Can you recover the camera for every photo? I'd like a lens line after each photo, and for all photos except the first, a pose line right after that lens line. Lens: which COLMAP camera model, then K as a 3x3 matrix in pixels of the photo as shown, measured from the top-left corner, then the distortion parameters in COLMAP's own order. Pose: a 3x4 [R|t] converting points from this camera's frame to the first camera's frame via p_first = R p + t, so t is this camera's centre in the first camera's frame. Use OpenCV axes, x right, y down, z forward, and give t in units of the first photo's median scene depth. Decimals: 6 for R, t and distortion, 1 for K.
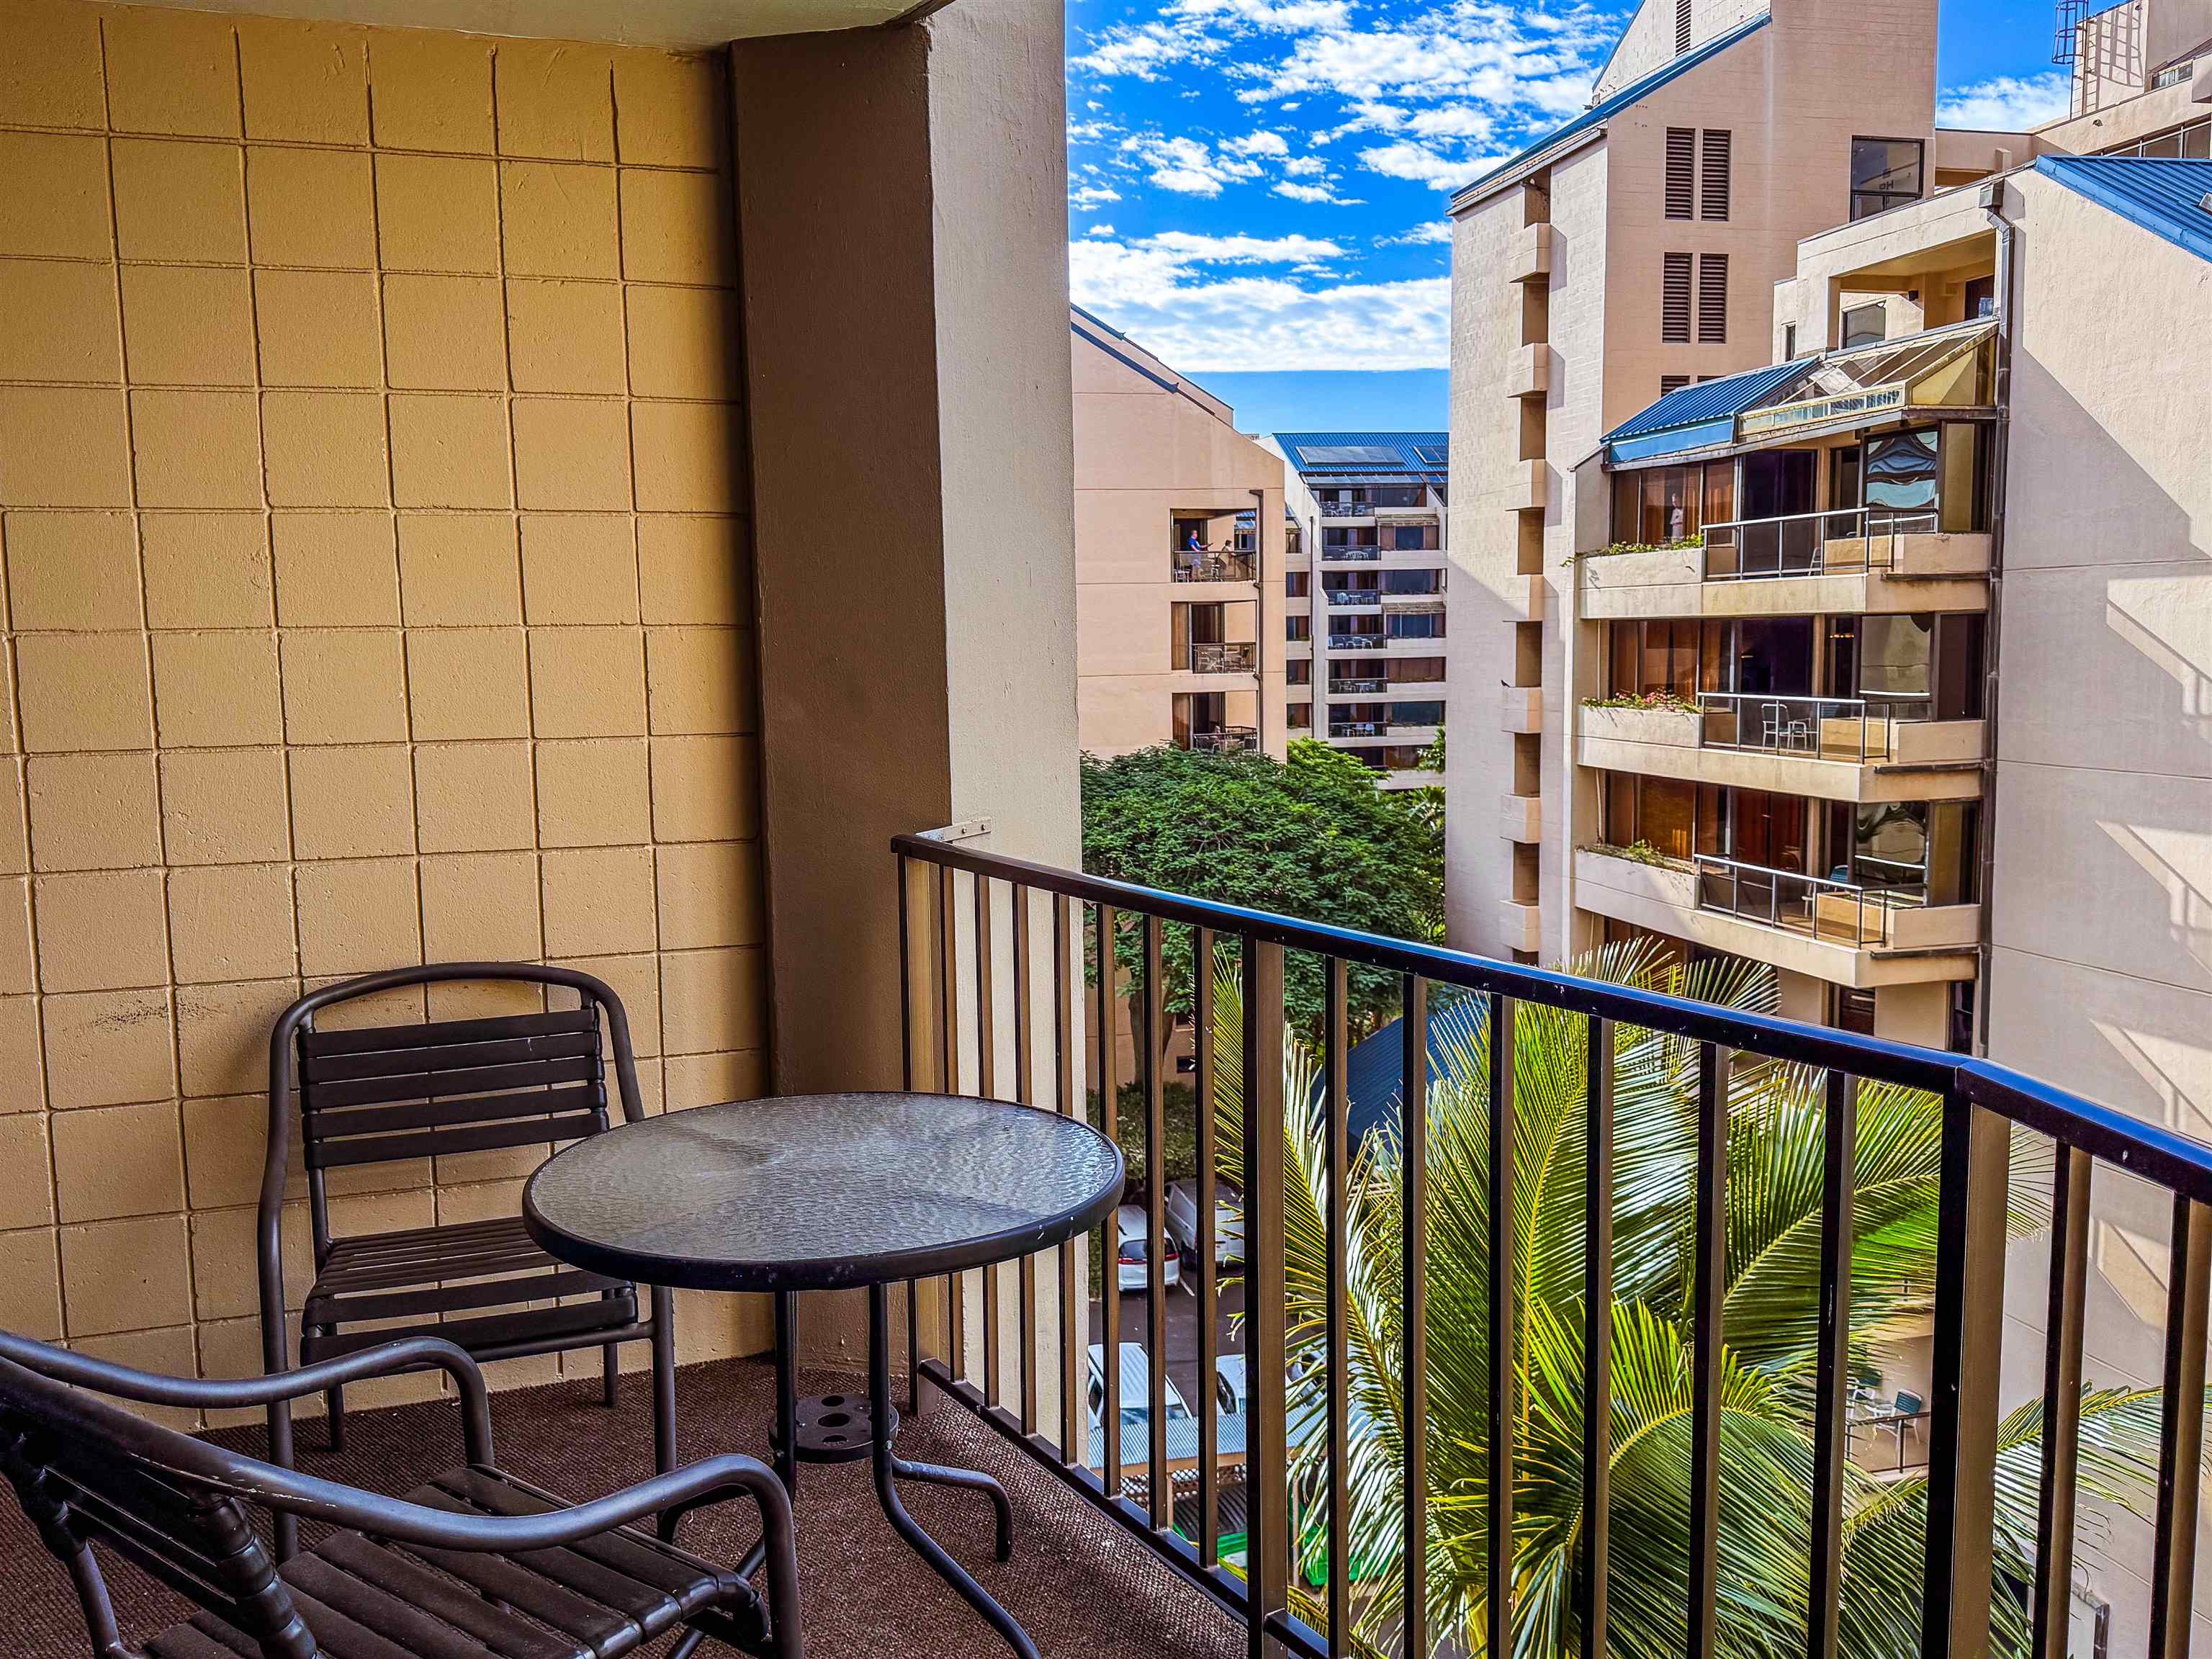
lens RADIAL K [[1897.7, 0, 1029.8], [0, 1897.7, 859.2], [0, 0, 1]] dist [0.007351, -0.042629]
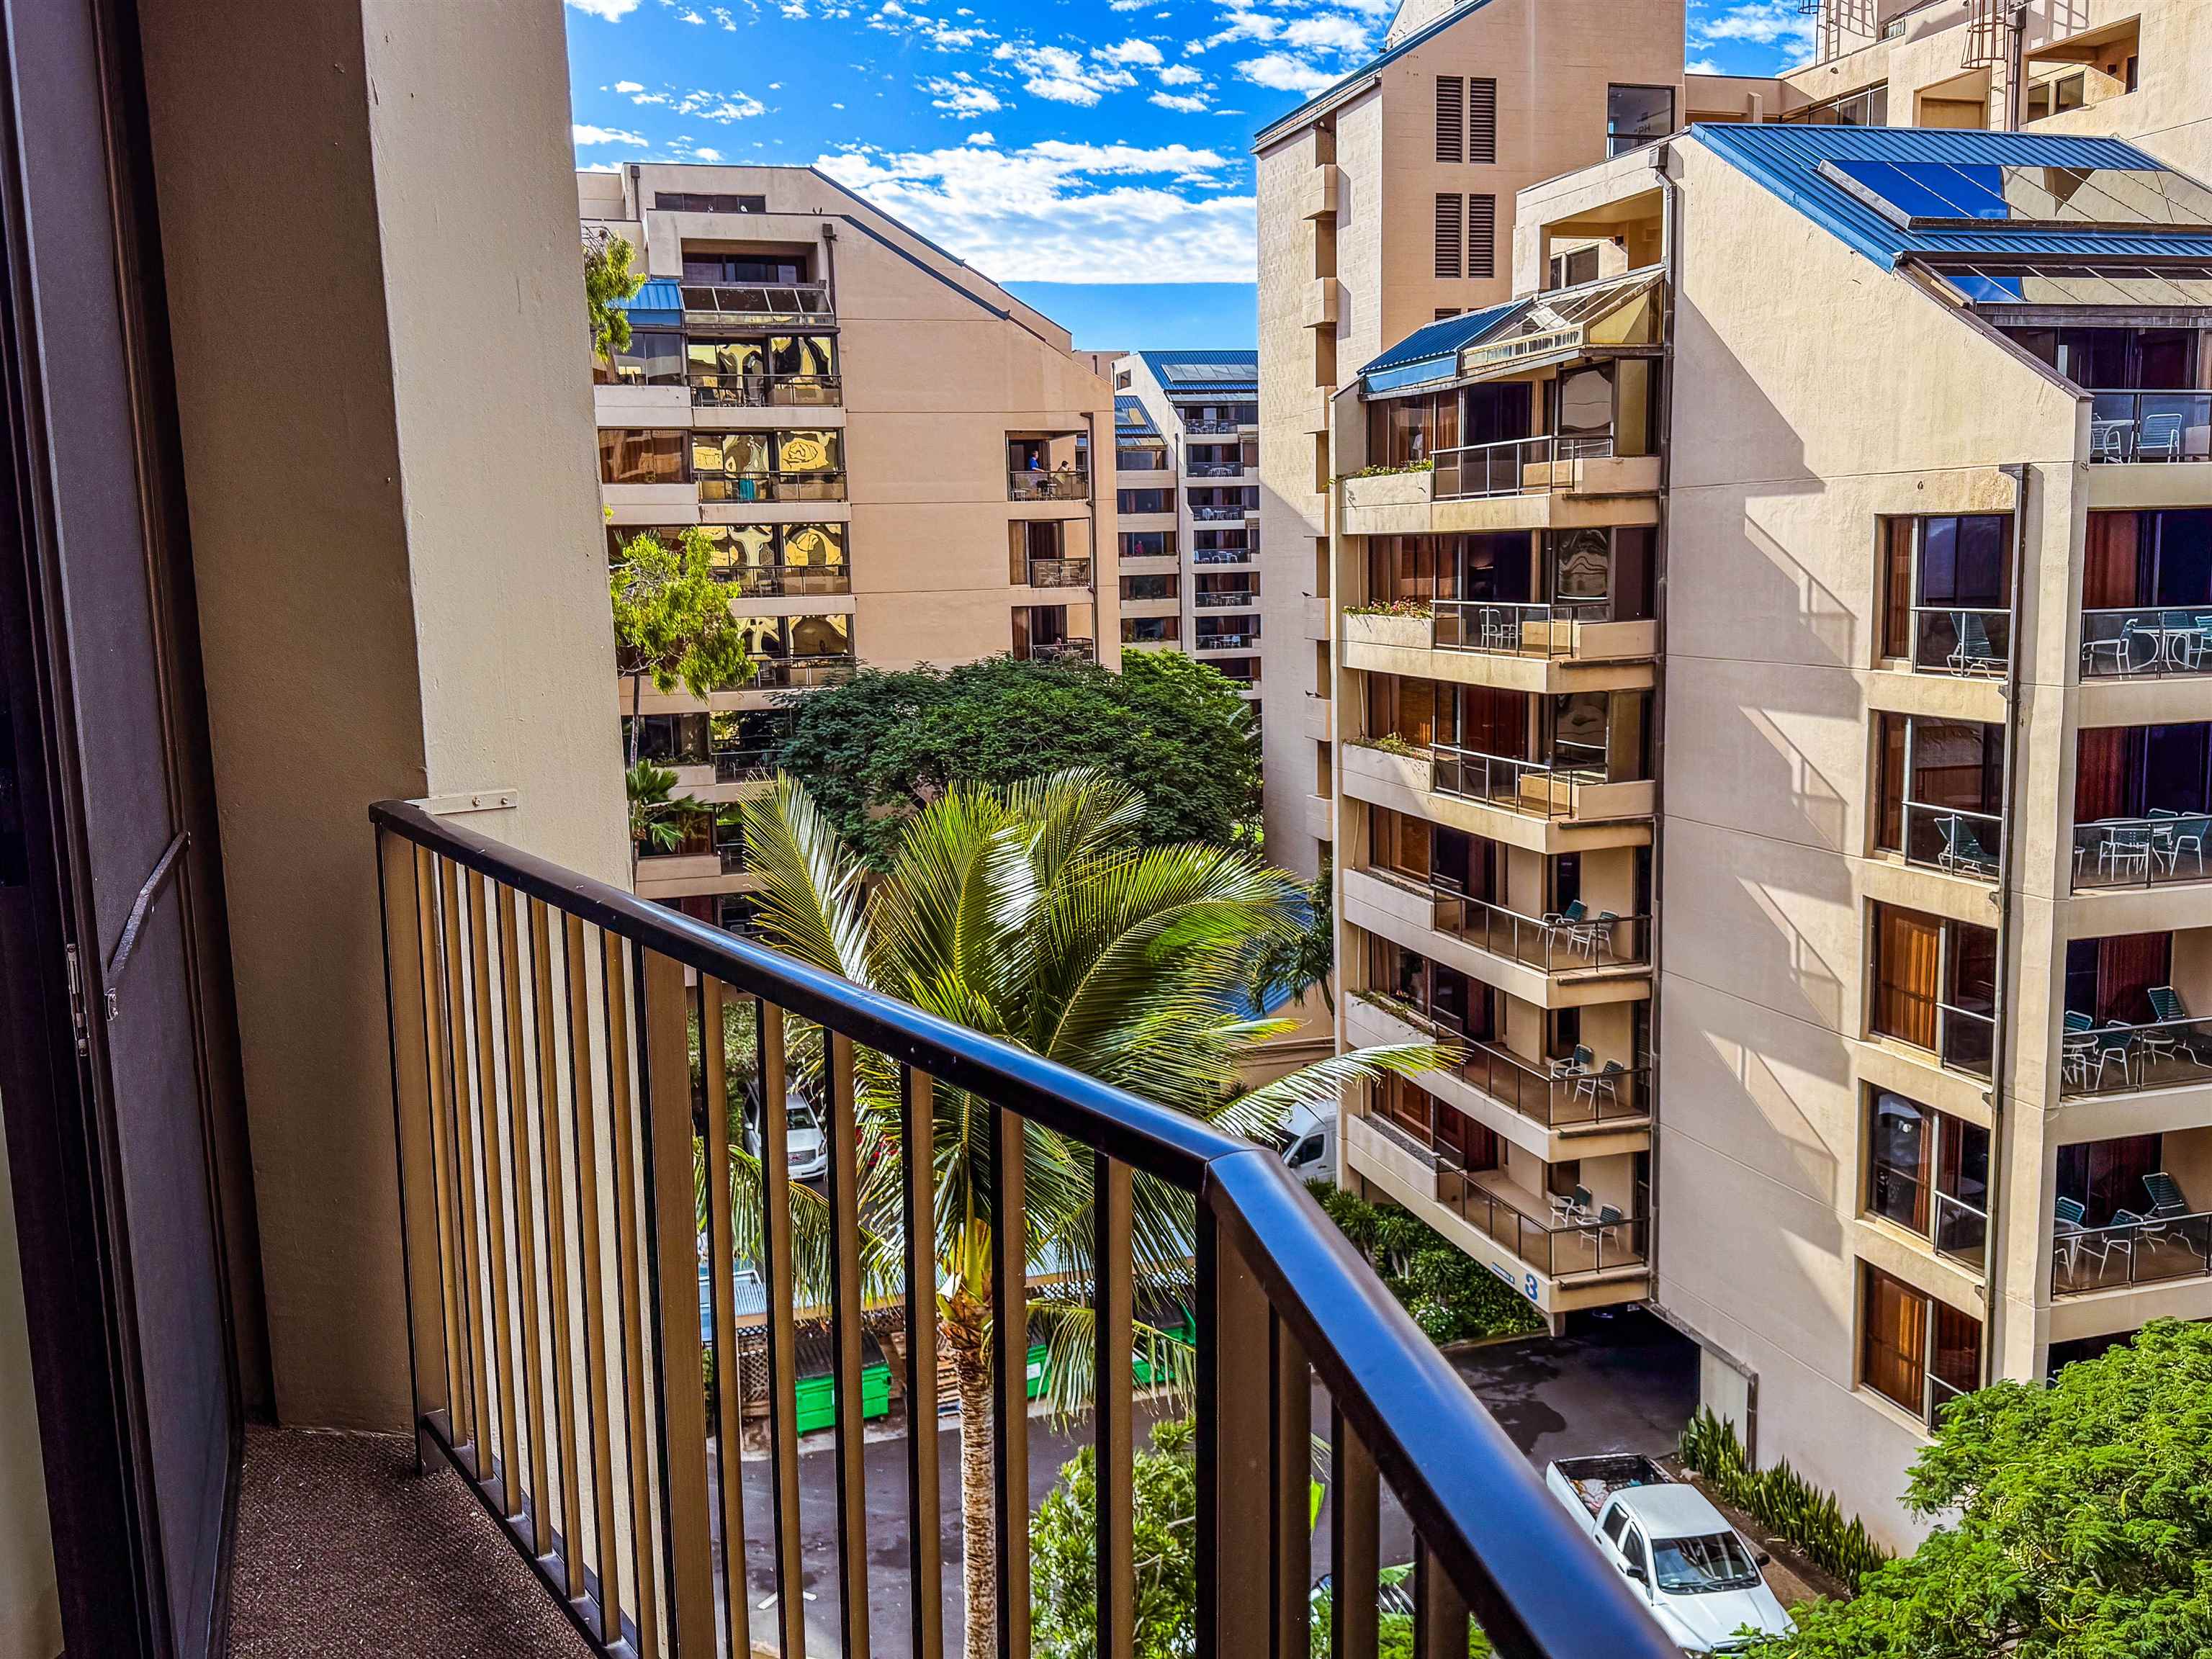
lens RADIAL K [[1944.4, 0, 1114.1], [0, 1944.4, 818.8], [0, 0, 1]] dist [0.181510, -0.425329]
pose [[0.996591, -0.017622, 0.080599, 0.050457], [0.016055, 0.999670, 0.020057, 0.011907], [-0.080926, -0.018694, 0.996545, -0.110082]]
